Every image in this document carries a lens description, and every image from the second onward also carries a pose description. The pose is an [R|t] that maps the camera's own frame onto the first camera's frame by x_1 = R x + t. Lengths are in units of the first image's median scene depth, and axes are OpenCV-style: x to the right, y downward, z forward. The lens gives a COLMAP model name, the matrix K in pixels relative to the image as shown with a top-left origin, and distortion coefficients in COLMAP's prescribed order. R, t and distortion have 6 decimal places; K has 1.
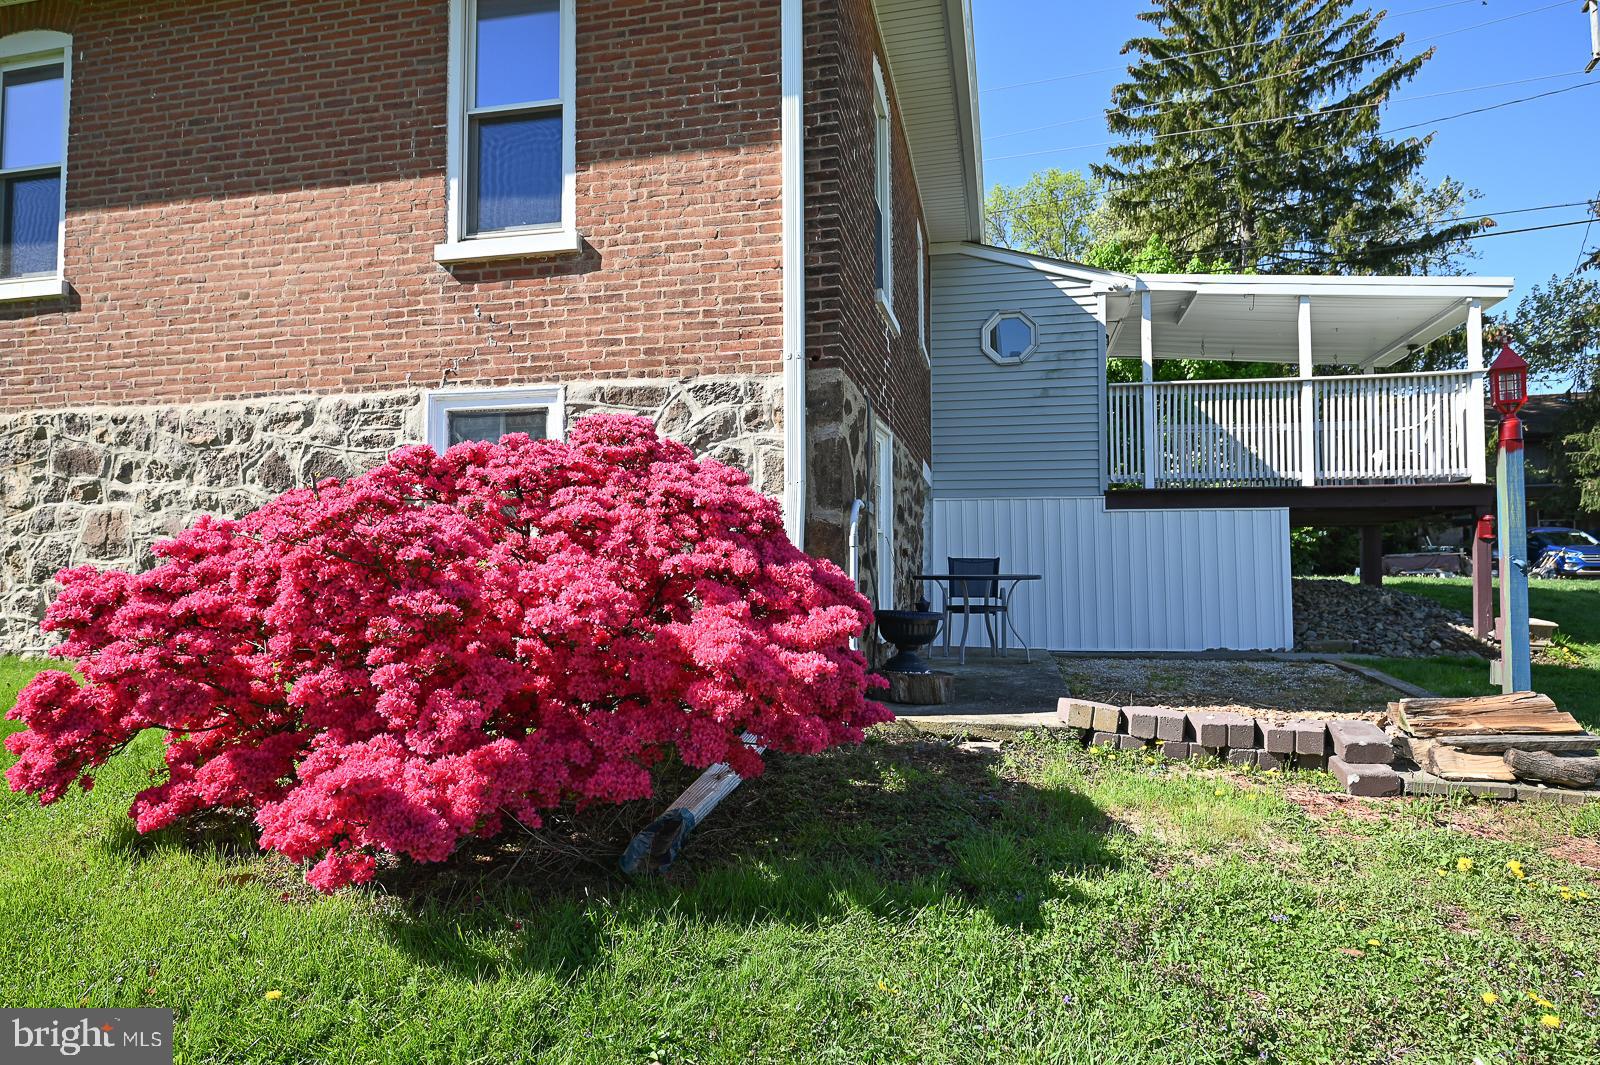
lens RADIAL K [[920.5, 0, 813.8], [0, 920.5, 544.8], [0, 0, 1]] dist [-0.000867, -0.002517]
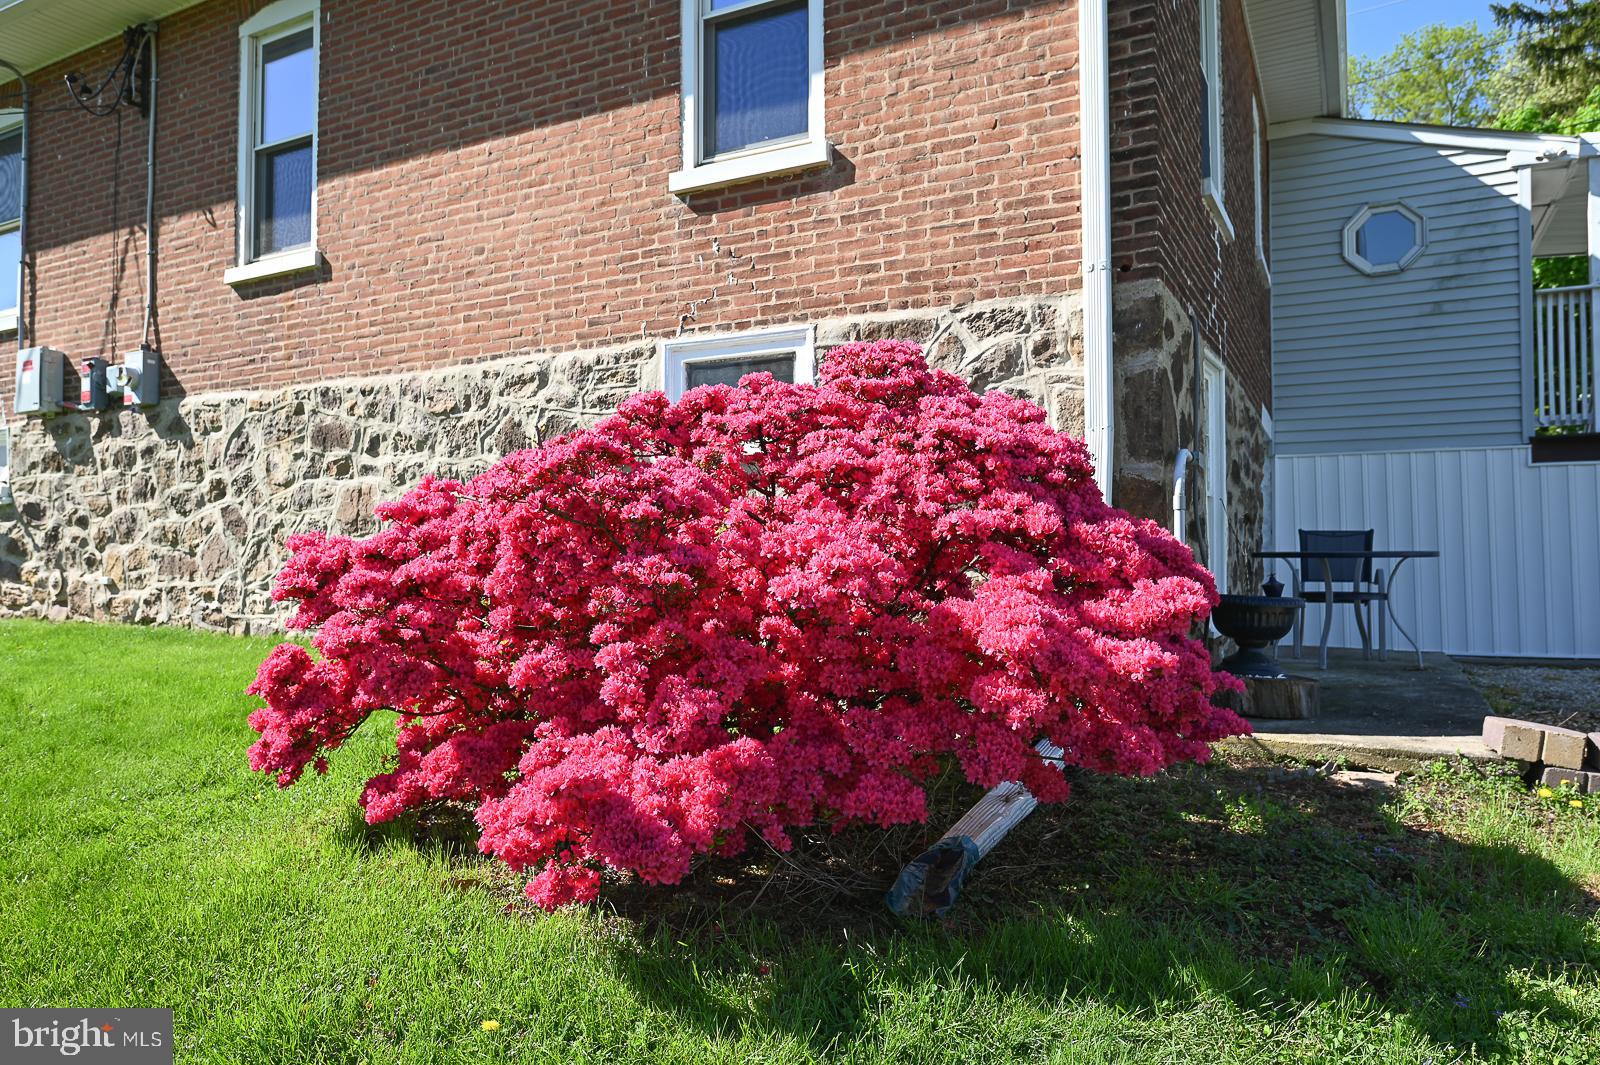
lens RADIAL K [[1070.3, 0, 803.7], [0, 1070.3, 537.7], [0, 0, 1]] dist [-0.000344, 0.000264]
pose [[0.962003, -0.007116, -0.272946, -0.013216], [0.010235, 0.999898, 0.010002, 0.011802], [0.272847, -0.012416, 0.961977, 0.050141]]
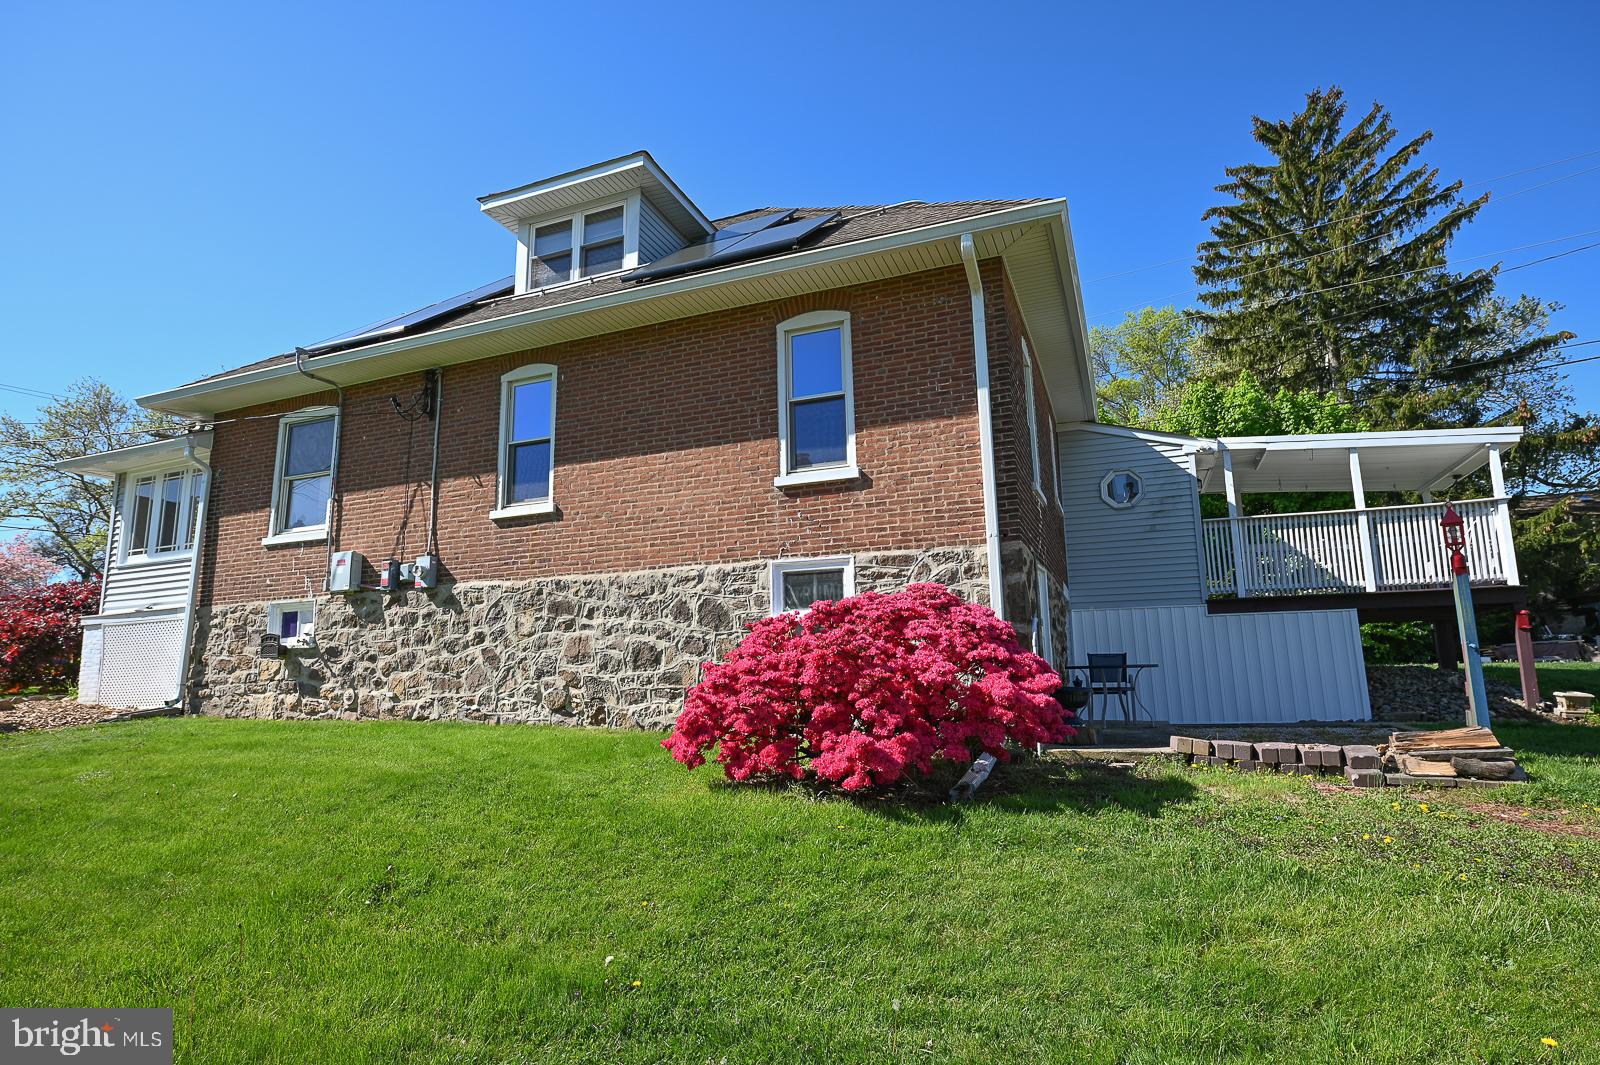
lens RADIAL K [[846.1, 0, 805.0], [0, 846.1, 539.0], [0, 0, 1]] dist [-0.006051, -0.001539]
pose [[0.986858, -0.043901, -0.155512, -0.111187], [0.023244, 0.990944, -0.132246, 0.002284], [0.159909, 0.126893, 0.978942, -0.542952]]
